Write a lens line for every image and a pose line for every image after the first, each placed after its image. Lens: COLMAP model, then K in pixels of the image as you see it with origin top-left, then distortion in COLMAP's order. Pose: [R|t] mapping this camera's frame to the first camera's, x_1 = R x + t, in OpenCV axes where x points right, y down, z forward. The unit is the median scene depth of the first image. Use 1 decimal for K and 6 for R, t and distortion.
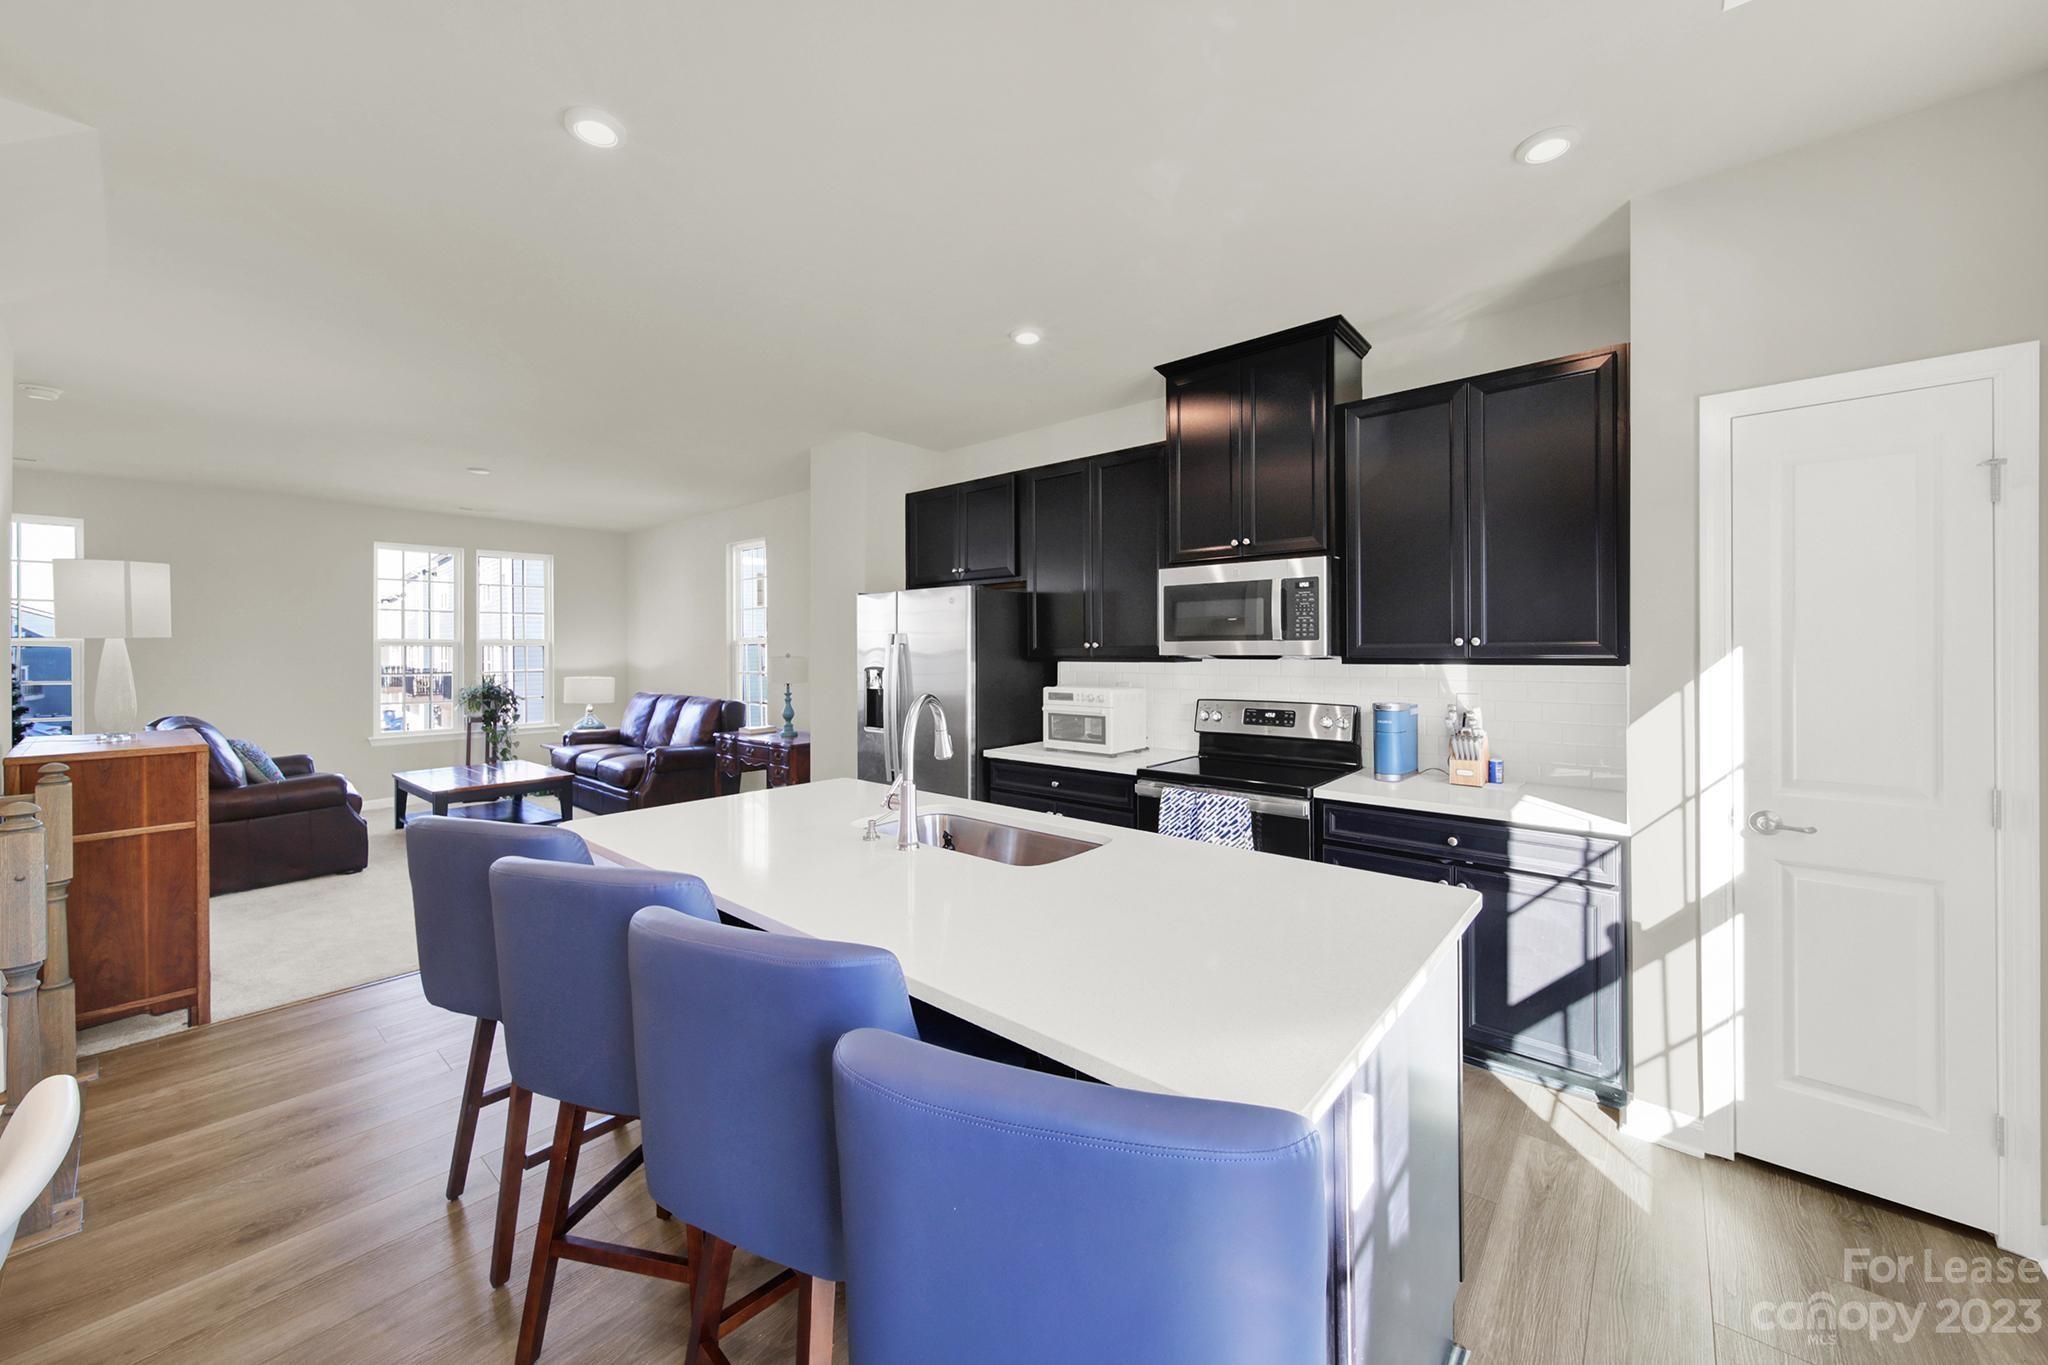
lens RADIAL K [[743.9, 0, 1037.2], [0, 743.9, 656.8], [0, 0, 1]] dist [-0.000397, 0.000170]
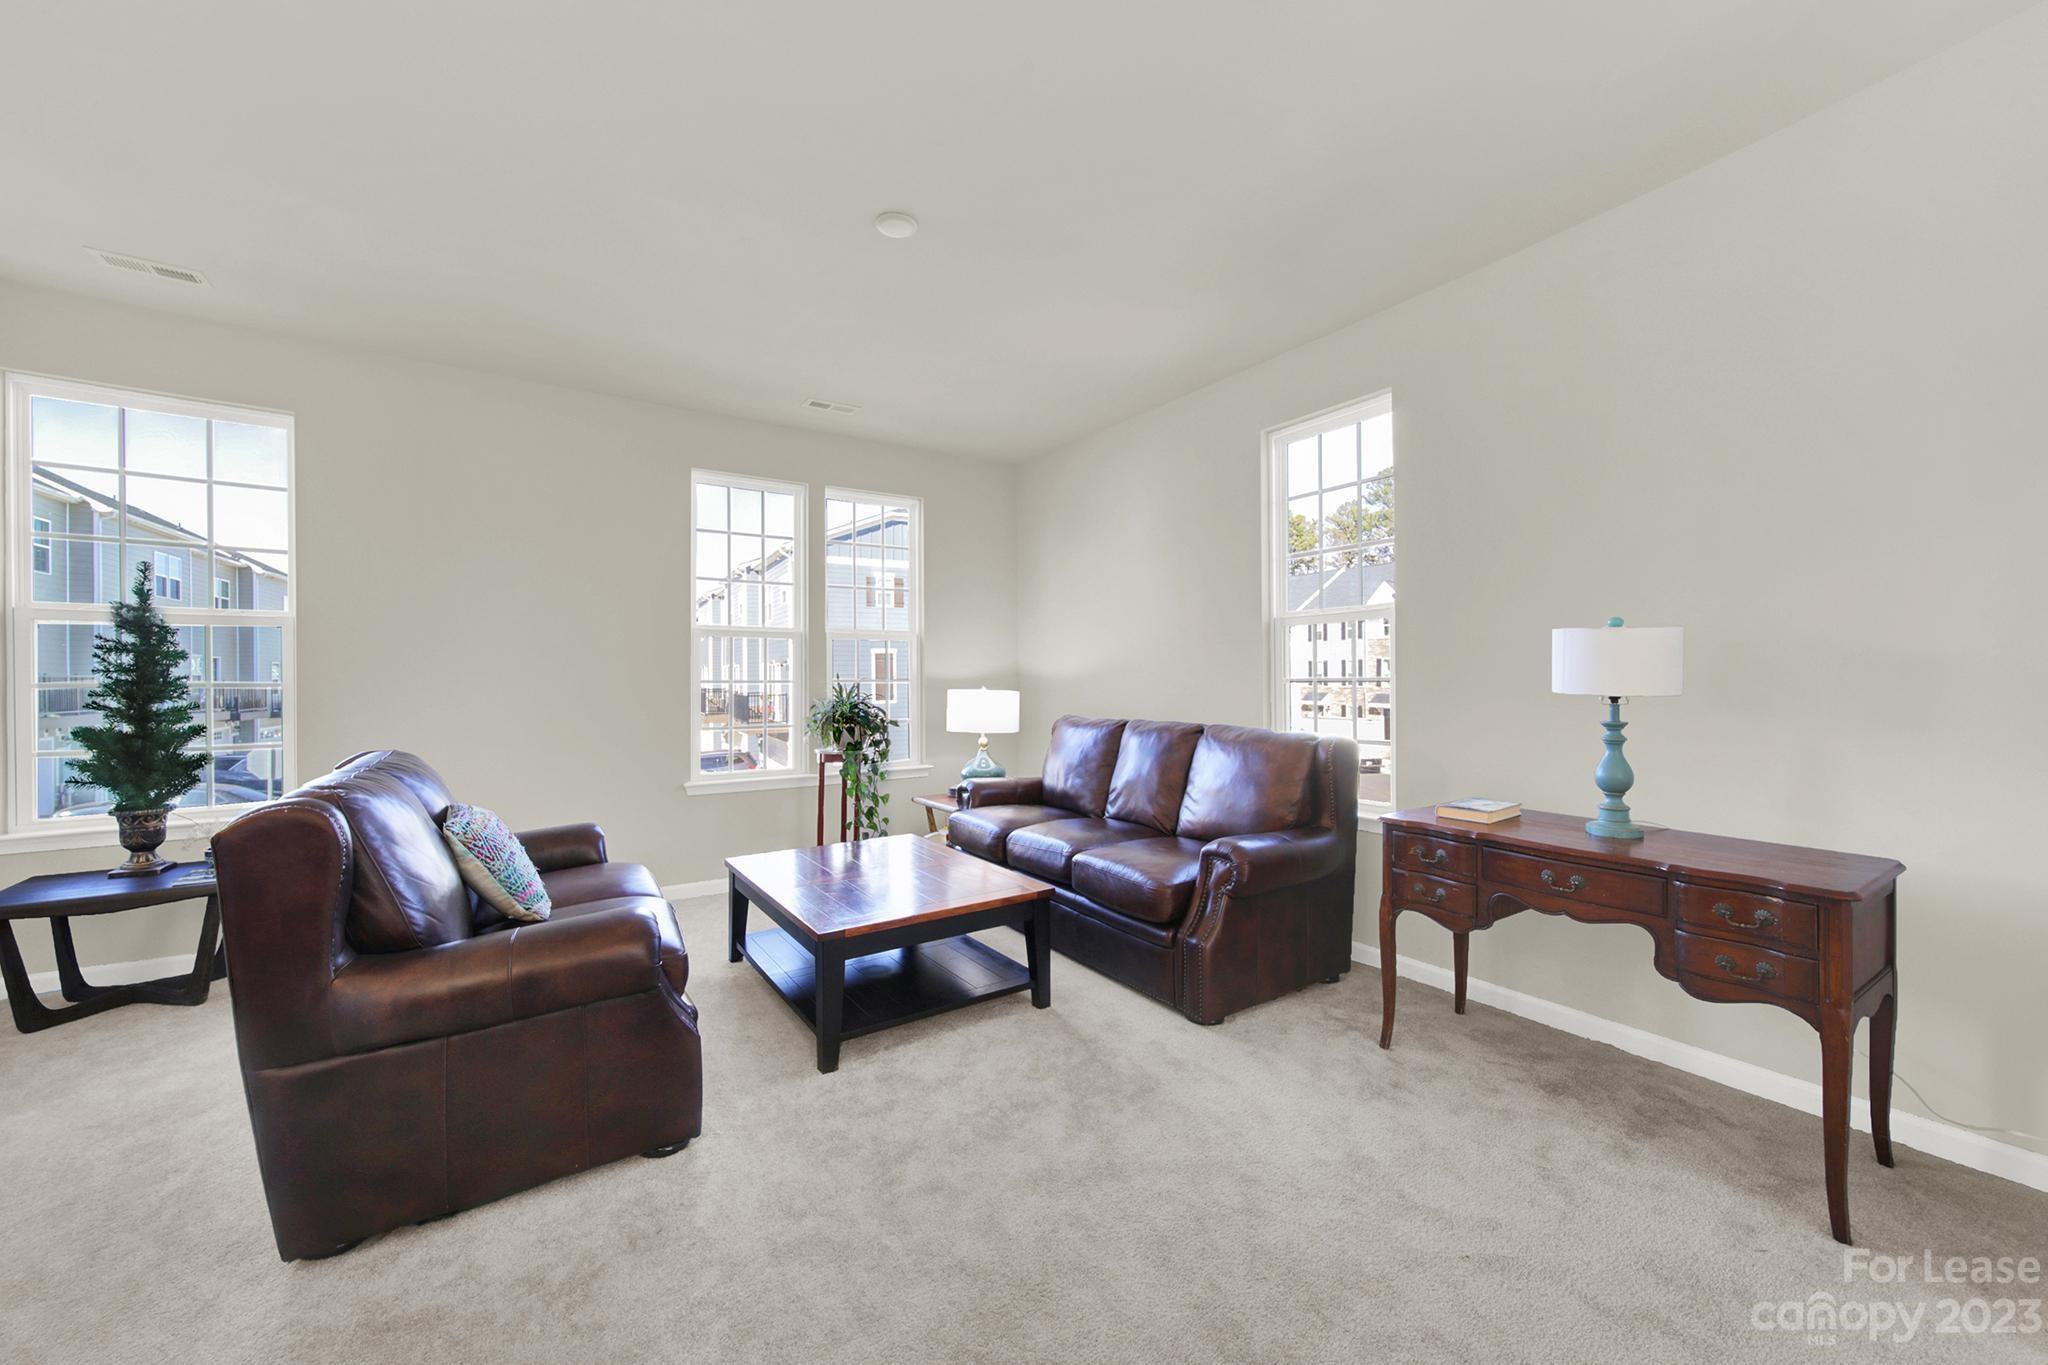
lens RADIAL K [[743.9, 0, 1026.2], [0, 743.9, 688.2], [0, 0, 1]] dist [-0.000397, 0.000170]
pose [[0.958843, 0.003349, -0.283917, -0.833242], [-0.003186, 0.999994, 0.001037, 0.051460], [0.283919, -0.000090, 0.958848, 0.897446]]
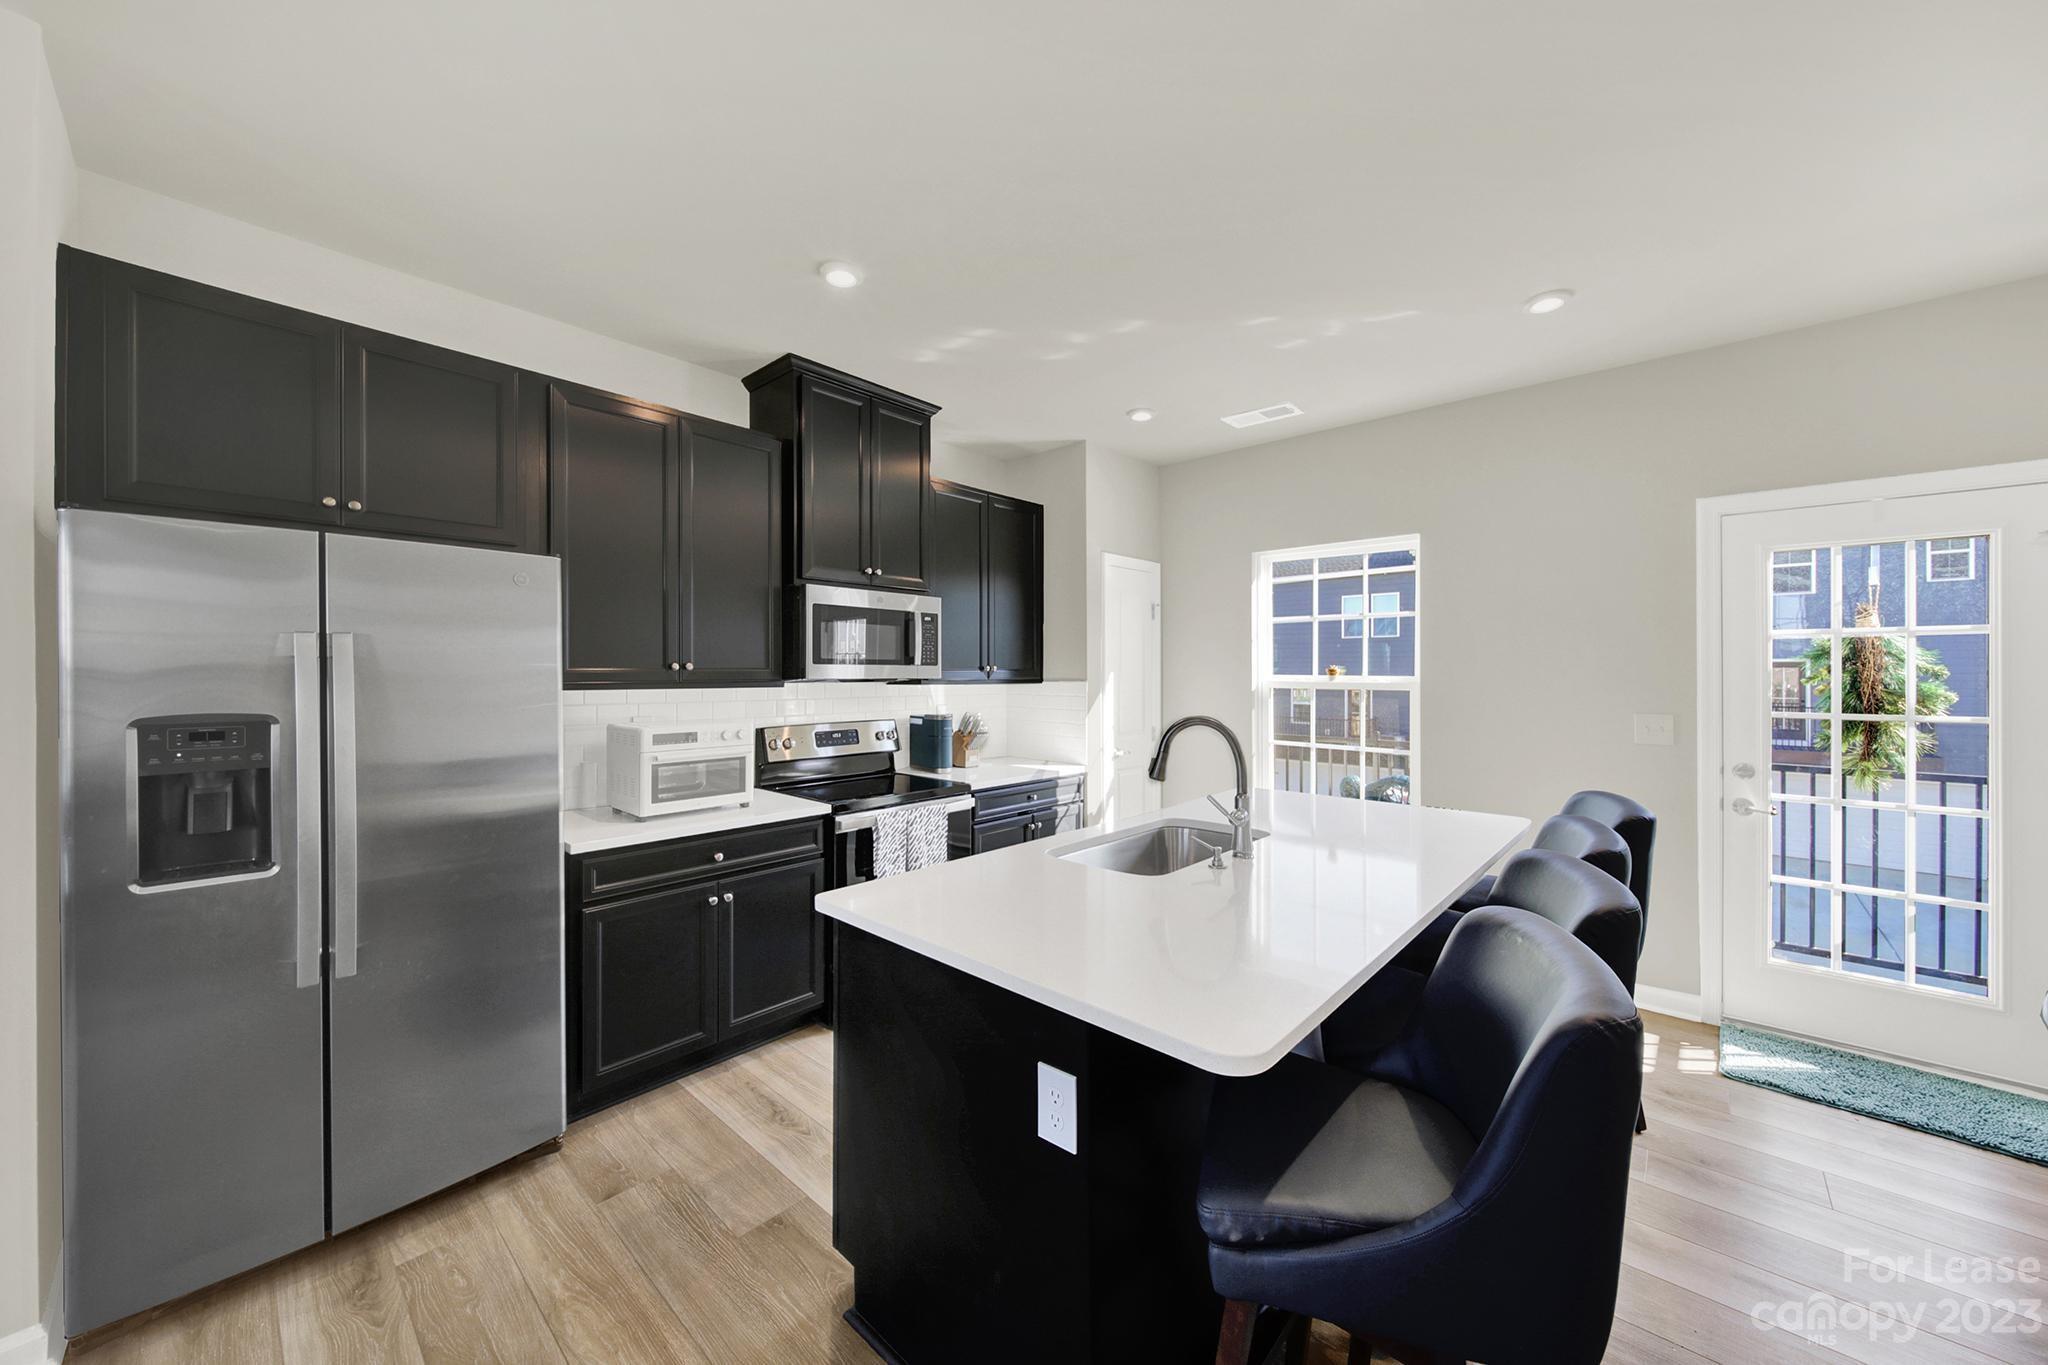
lens RADIAL K [[743.9, 0, 1021.1], [0, 743.9, 669.5], [0, 0, 1]] dist [-0.000397, 0.000170]
pose [[0.049965, 0.006037, 0.998733, -0.708253], [0.009122, 0.999937, -0.006500, -0.005668], [-0.998709, 0.009436, 0.049907, 0.683542]]
